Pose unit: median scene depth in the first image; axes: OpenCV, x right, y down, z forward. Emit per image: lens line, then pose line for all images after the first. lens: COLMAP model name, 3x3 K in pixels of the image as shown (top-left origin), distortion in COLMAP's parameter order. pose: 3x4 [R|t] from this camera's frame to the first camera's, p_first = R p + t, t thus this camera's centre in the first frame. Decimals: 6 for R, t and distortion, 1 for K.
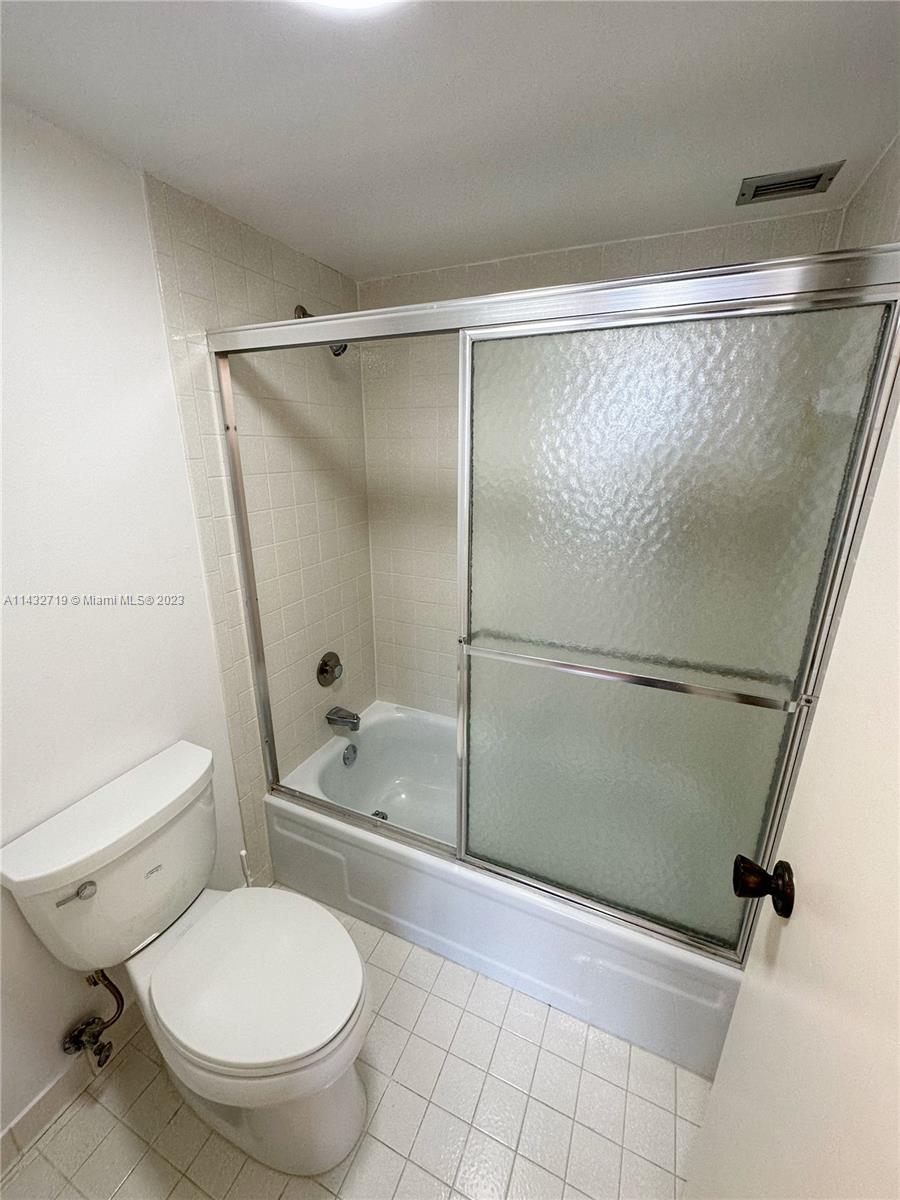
lens RADIAL K [[481.8, 0, 450.0], [0, 481.8, 600.0], [0, 0, 1]] dist [-0.002763, -0.000053]
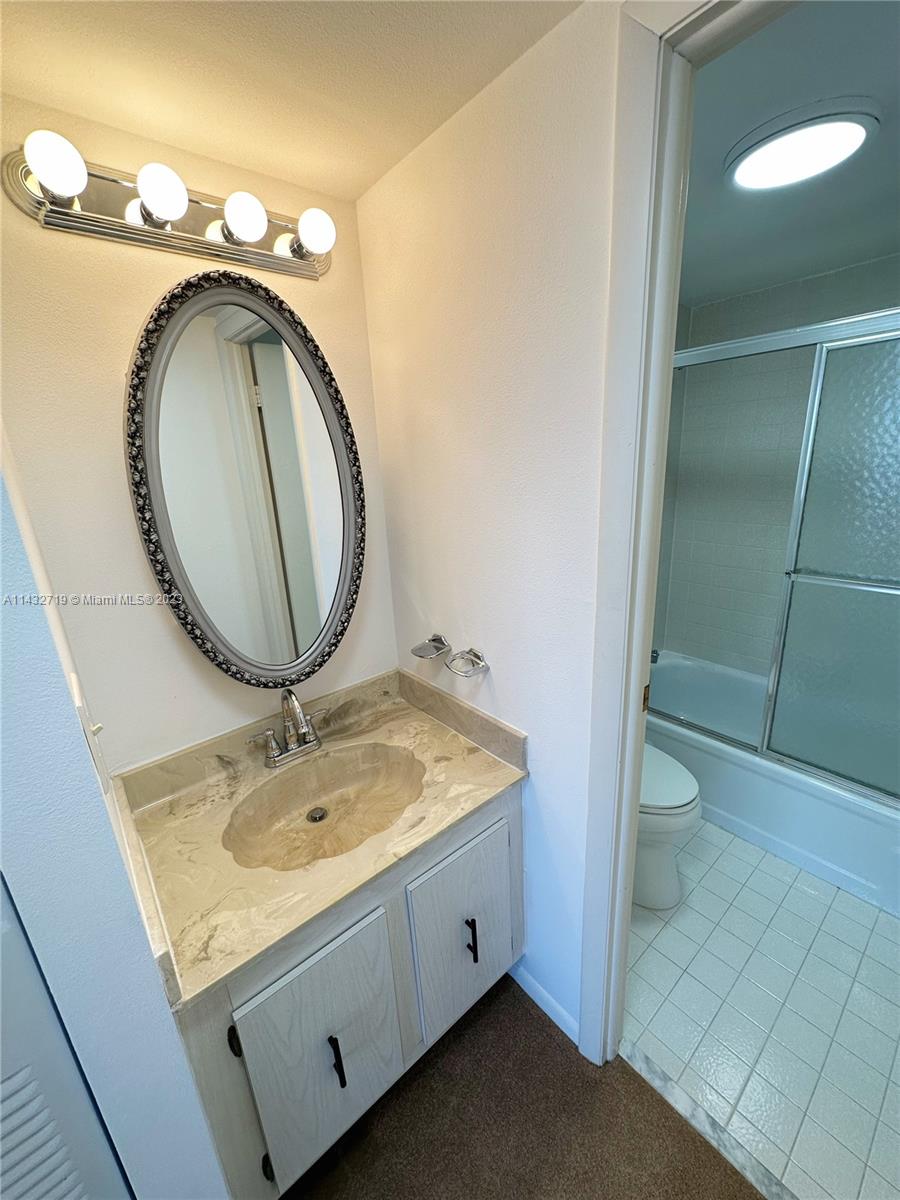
lens RADIAL K [[481.8, 0, 450.0], [0, 481.8, 600.0], [0, 0, 1]] dist [-0.002763, -0.000053]
pose [[0.897629, 0.077036, -0.433968, -0.211510], [-0.078573, 0.996804, 0.014427, 0.192600], [0.433692, 0.021148, 0.900813, -0.551028]]
